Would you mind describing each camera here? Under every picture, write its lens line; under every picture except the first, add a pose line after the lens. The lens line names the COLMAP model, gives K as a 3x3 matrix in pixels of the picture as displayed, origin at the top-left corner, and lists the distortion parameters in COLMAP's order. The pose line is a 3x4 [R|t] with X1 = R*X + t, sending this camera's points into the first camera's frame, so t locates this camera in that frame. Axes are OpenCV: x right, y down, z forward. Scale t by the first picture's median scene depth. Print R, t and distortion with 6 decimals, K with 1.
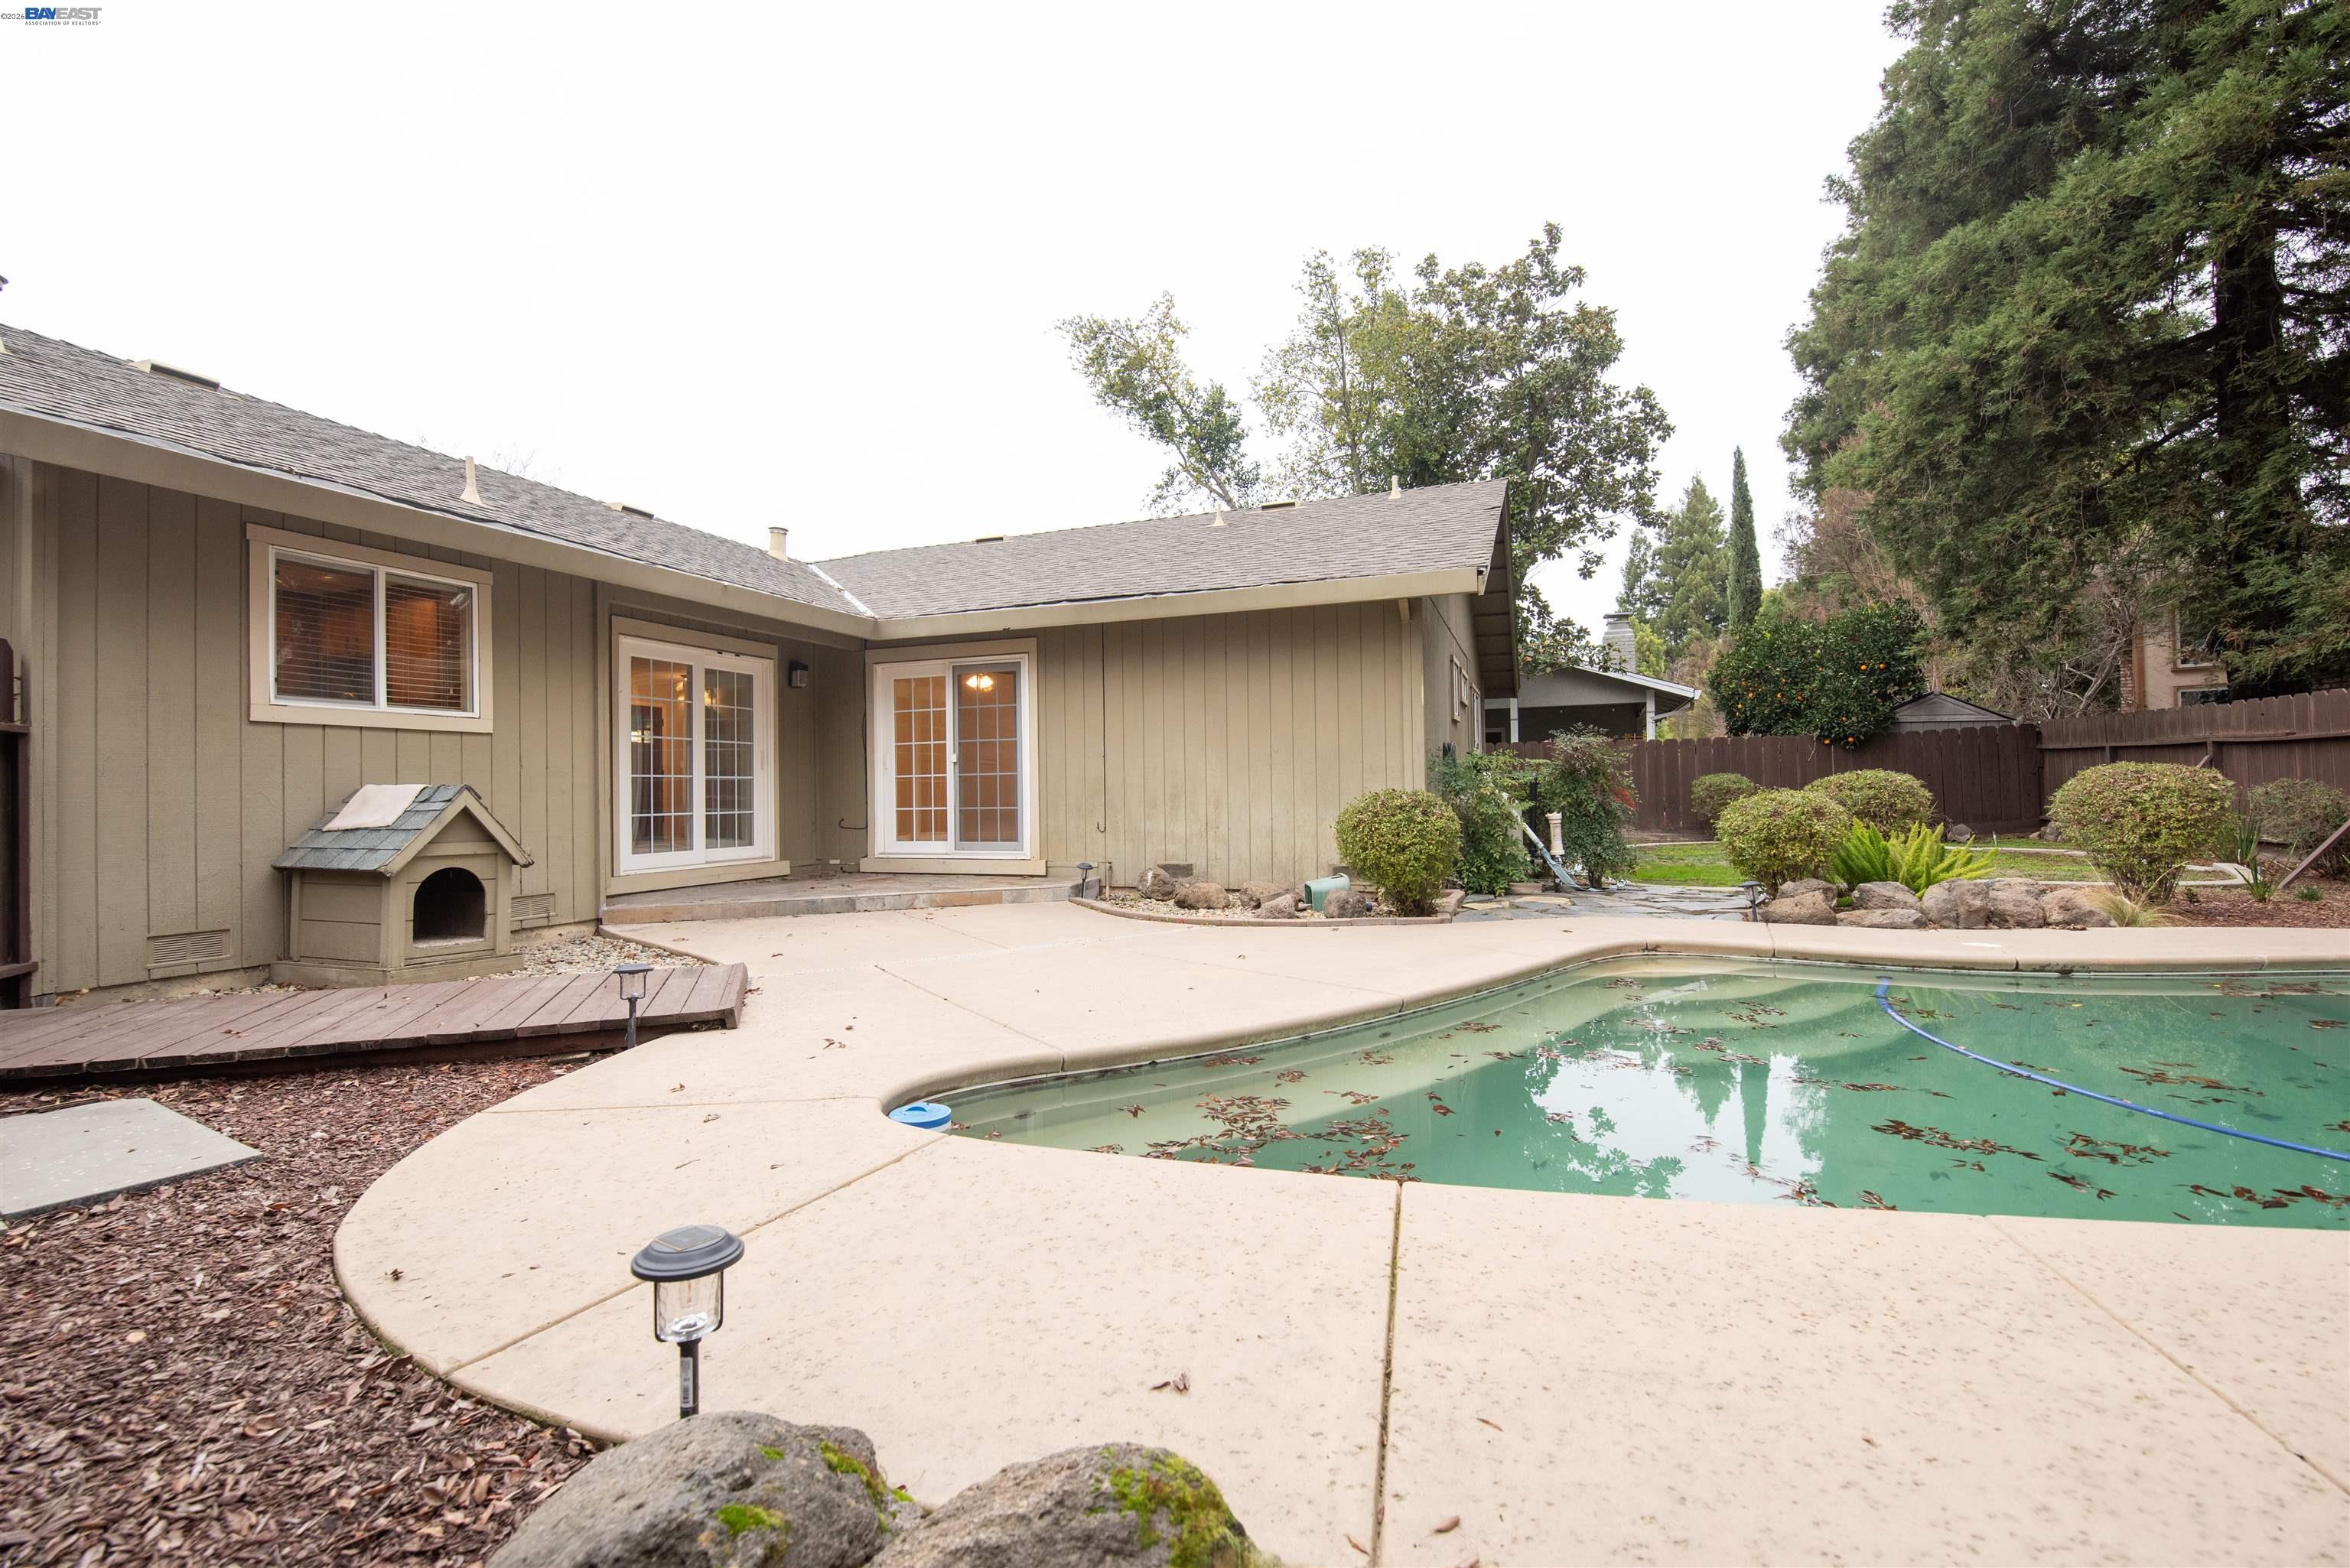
lens RADIAL K [[1014.3, 0, 1182.4], [0, 1014.3, 786.8], [0, 0, 1]] dist [-0.000358, -0.010722]
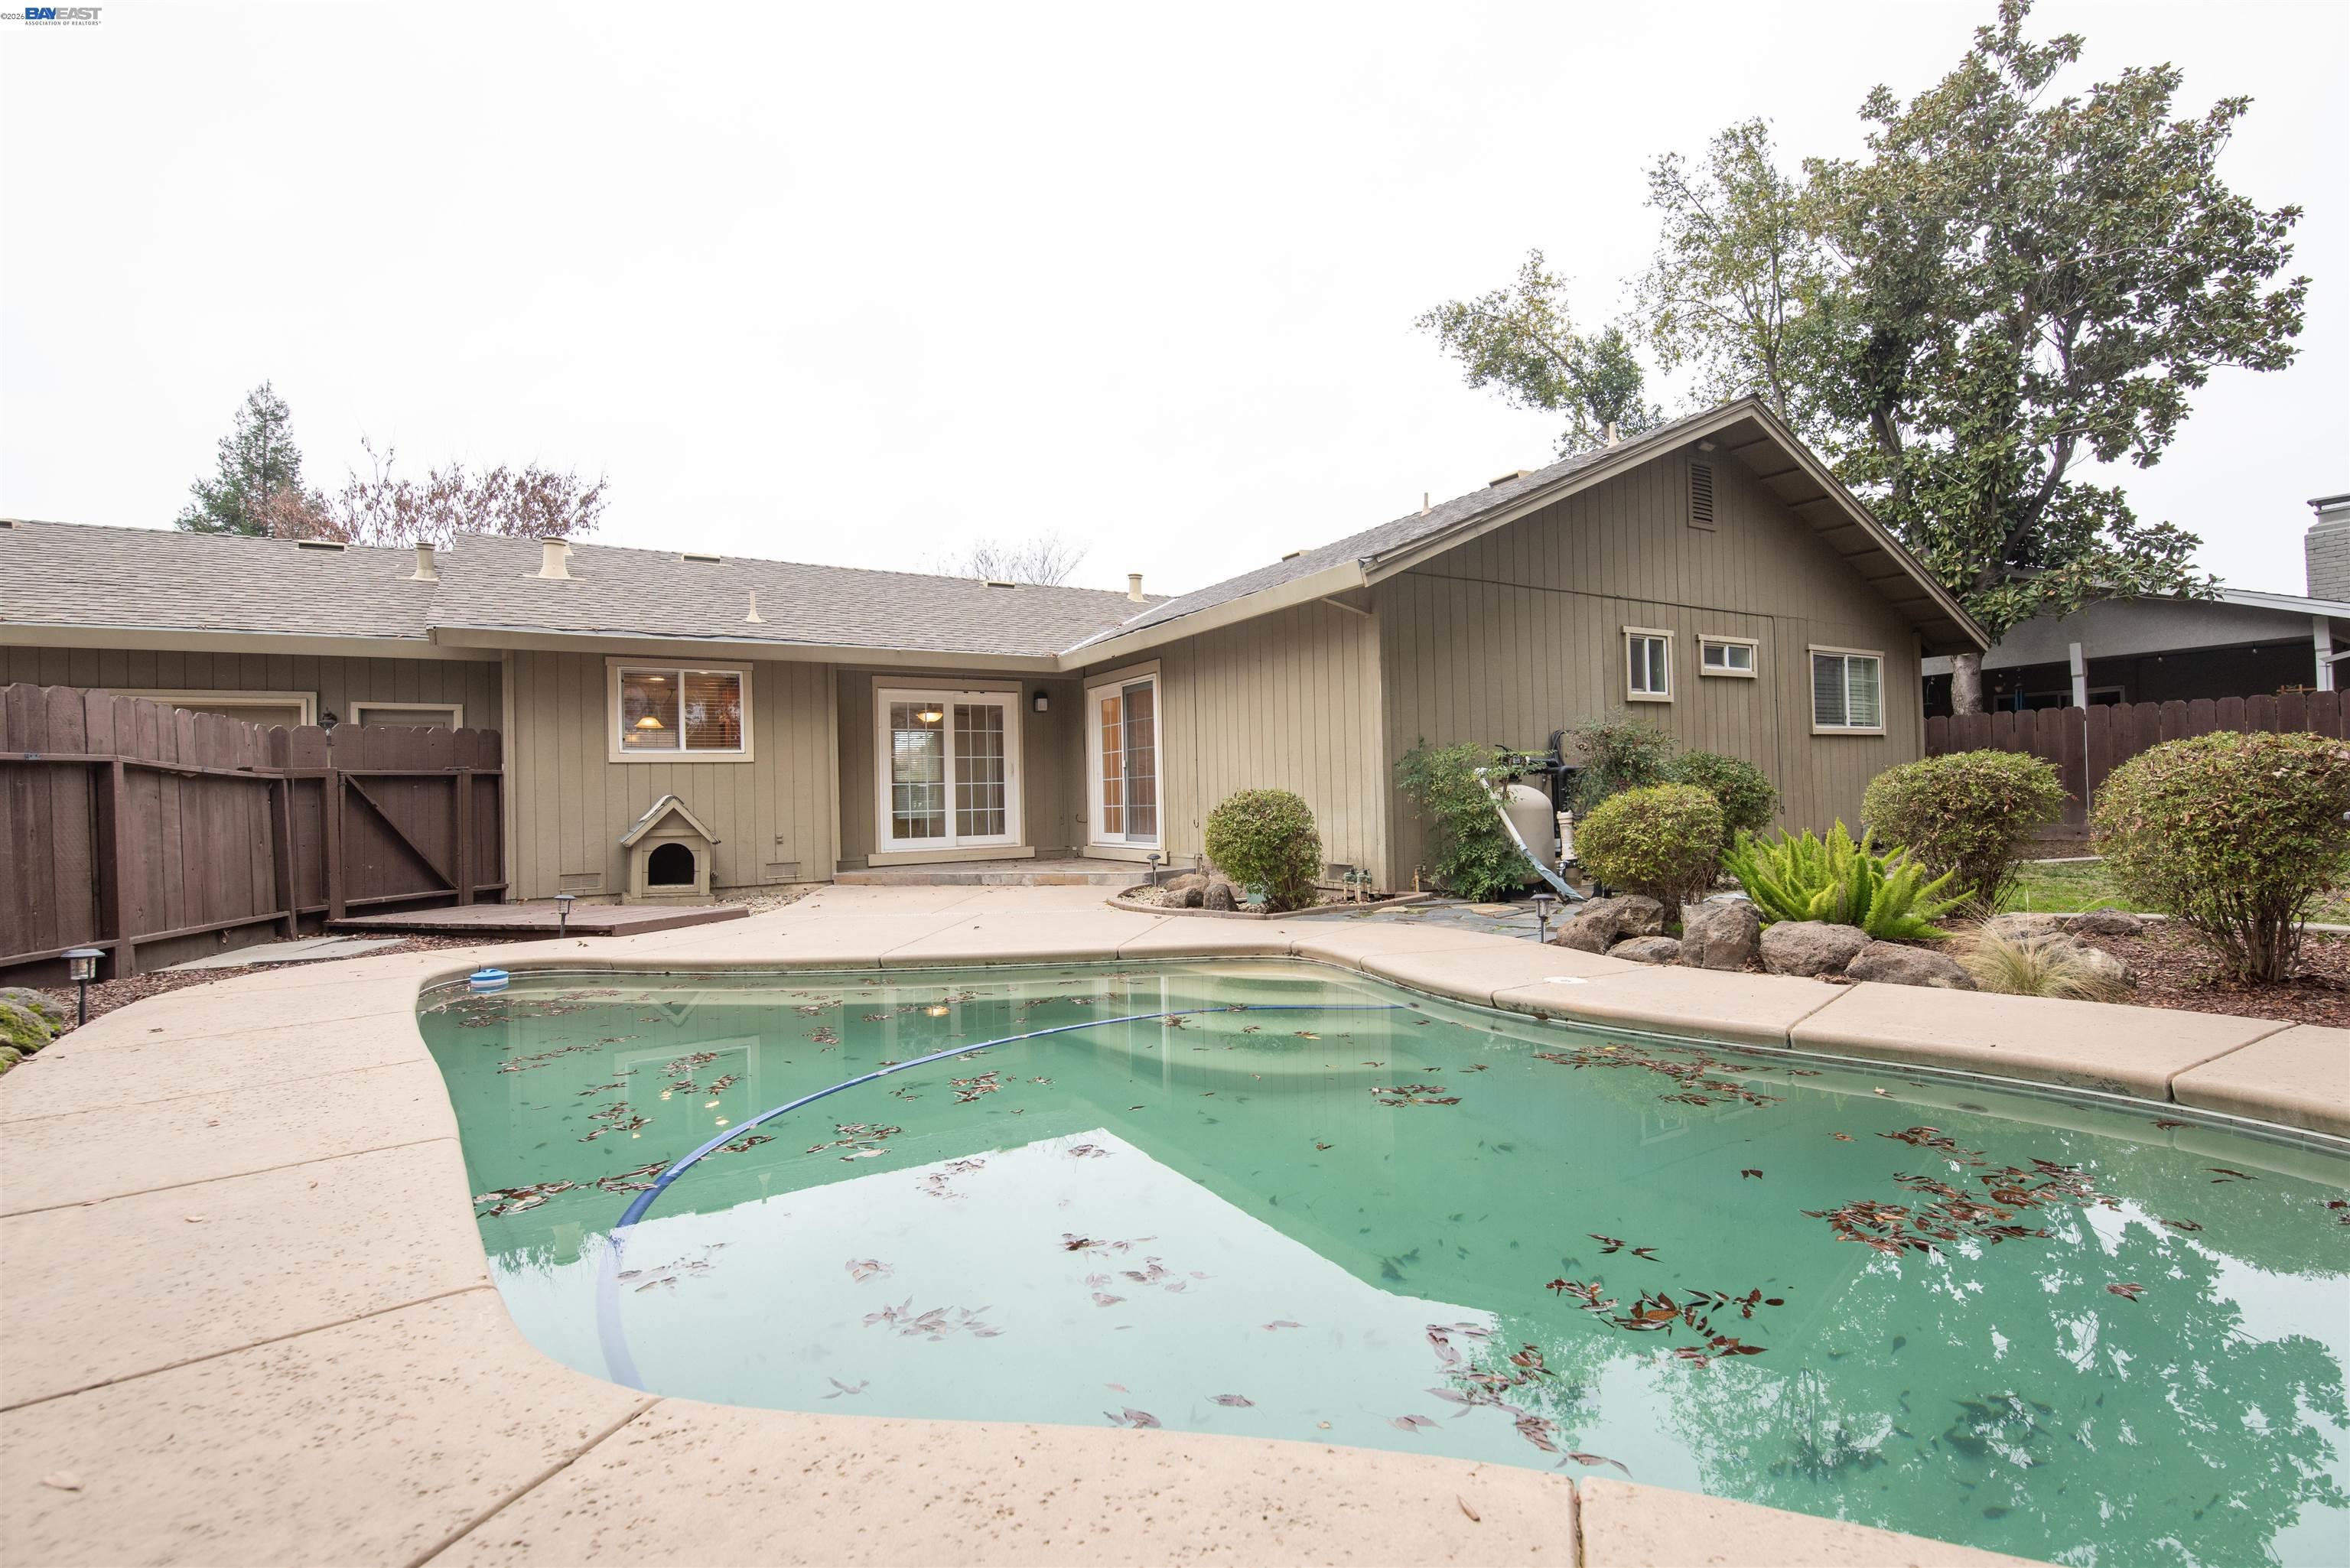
lens RADIAL K [[1036.1, 0, 1181.1], [0, 1036.1, 785.2], [0, 0, 1]] dist [0.000368, -0.010062]
pose [[0.778665, -0.013131, -0.627303, 0.355904], [0.017415, 0.999848, 0.000687, -0.001893], [0.627199, -0.011459, 0.778775, 0.053605]]
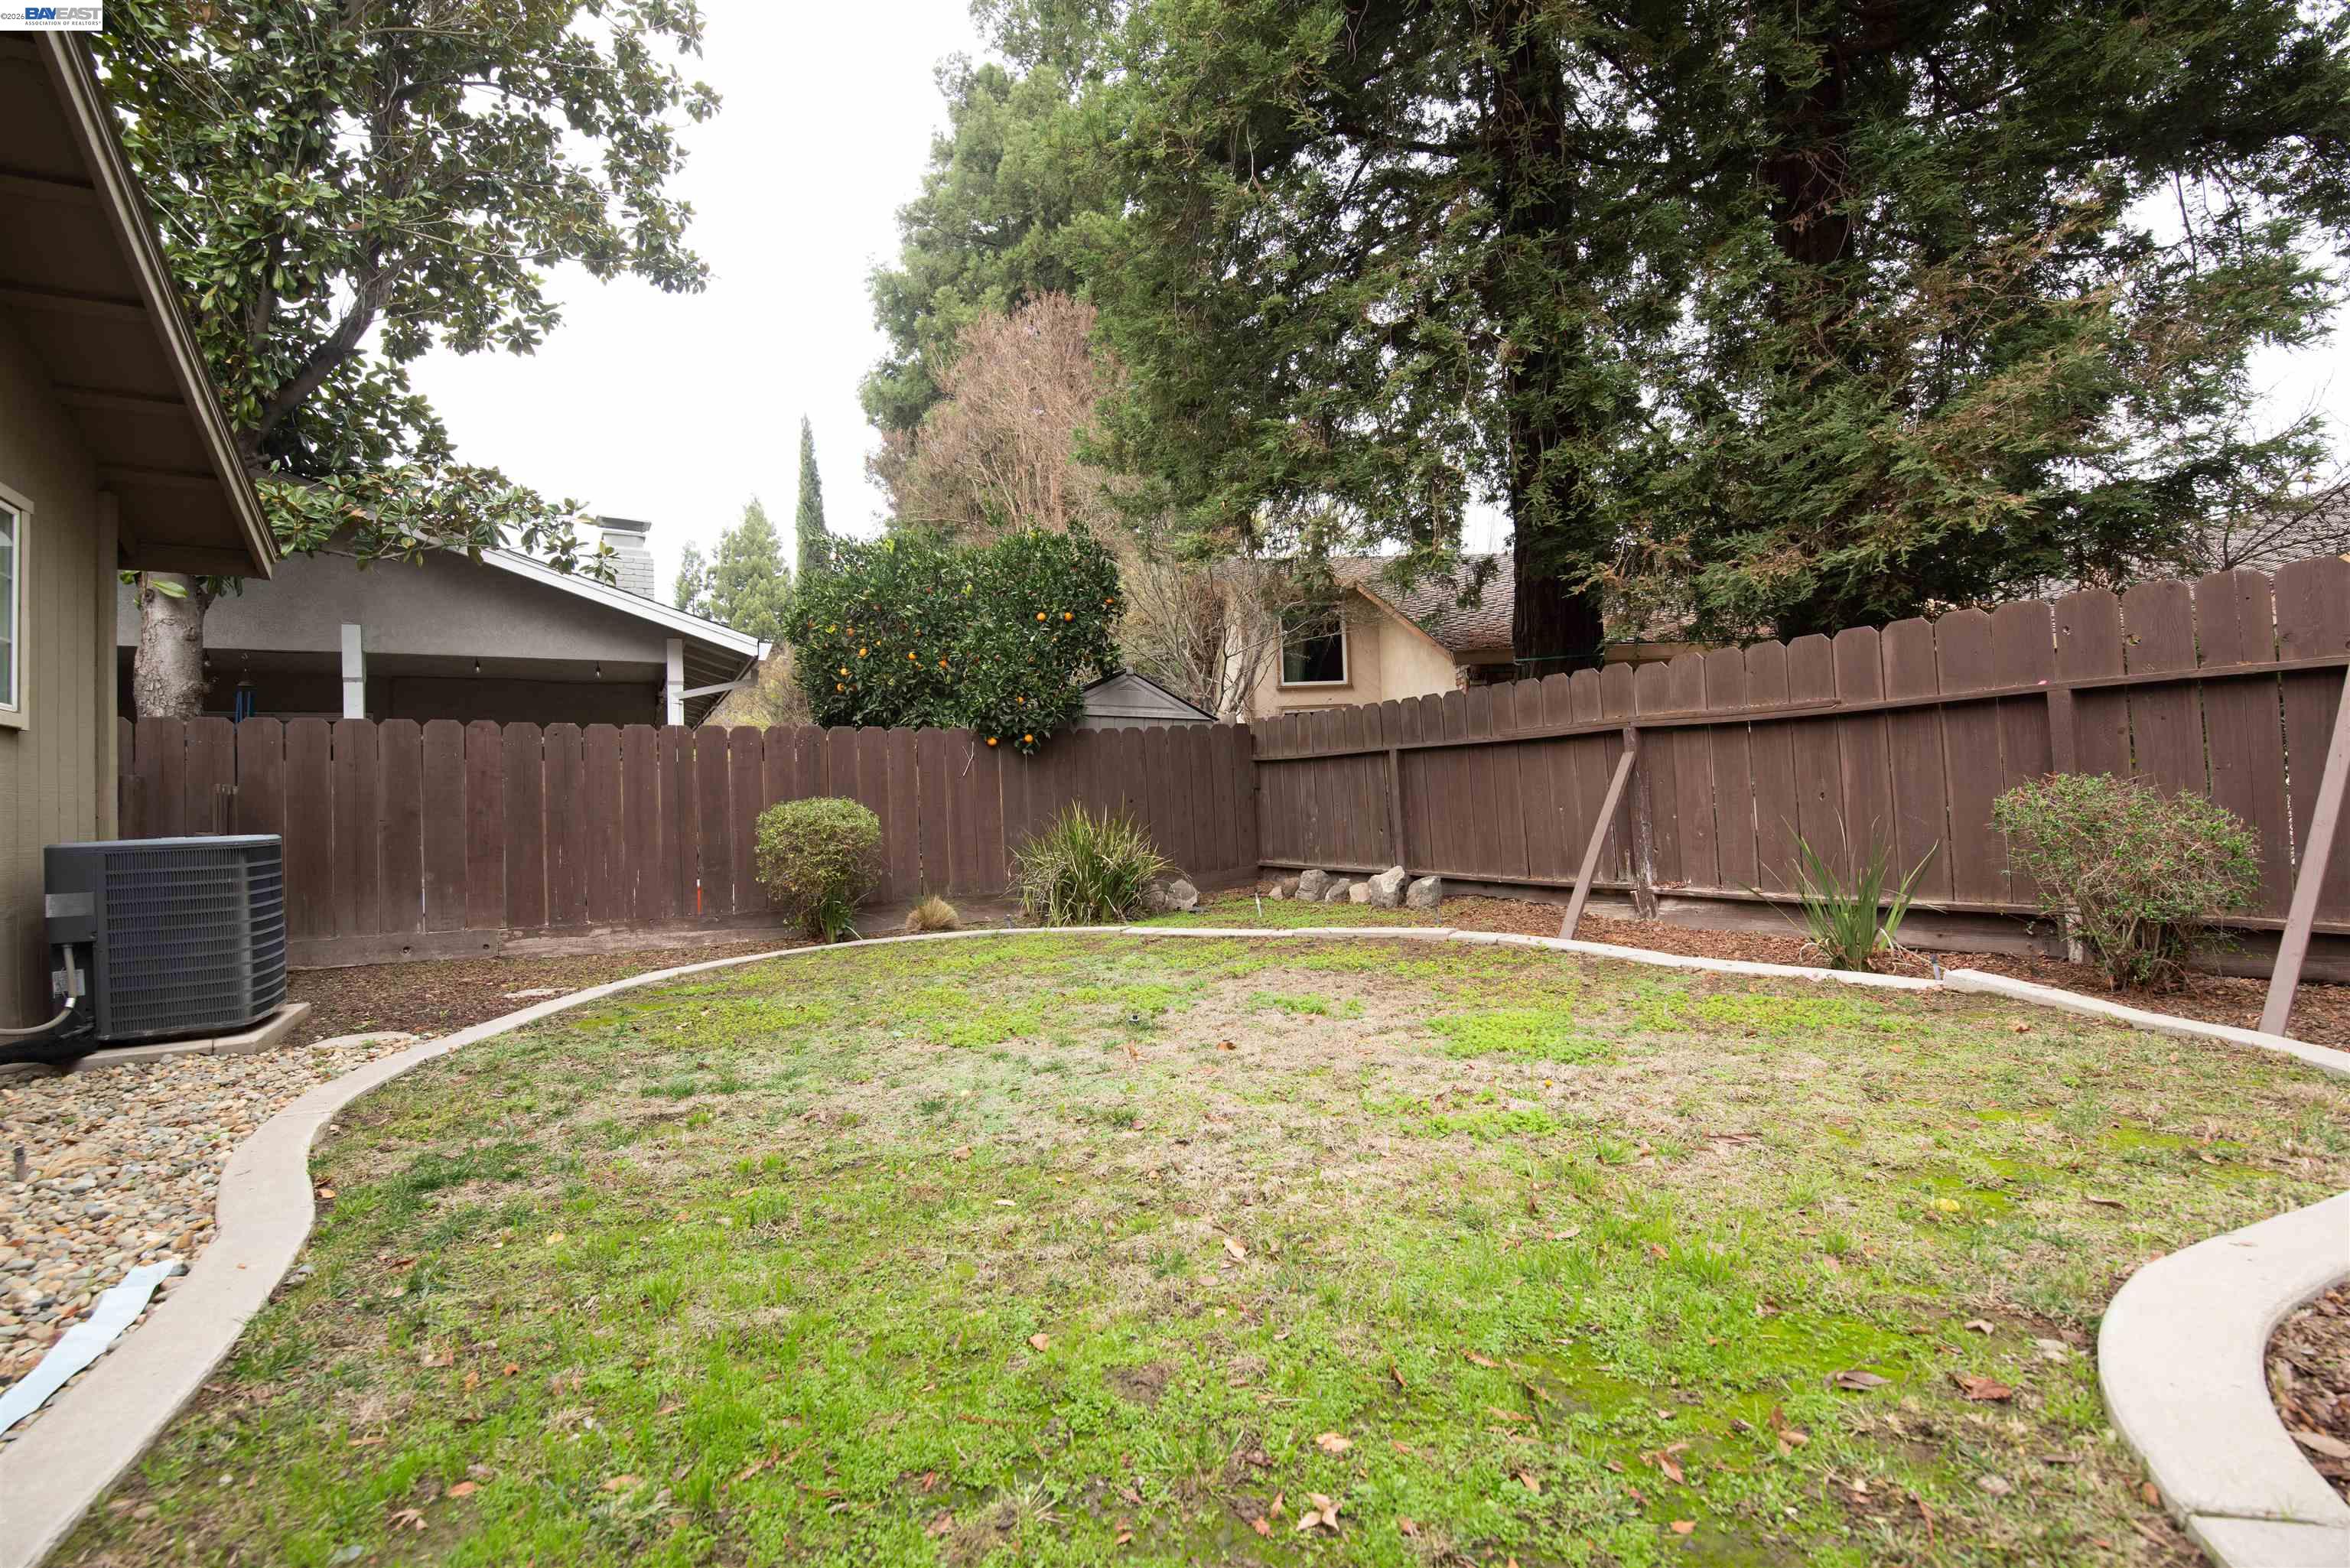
lens RADIAL K [[1014.3, 0, 1182.4], [0, 1014.3, 786.8], [0, 0, 1]] dist [-0.000358, -0.010722]
pose [[0.646743, 0.011202, 0.762626, 0.281731], [0.024356, 0.999079, -0.035330, 0.002535], [-0.762319, 0.041424, 0.645874, 0.564798]]
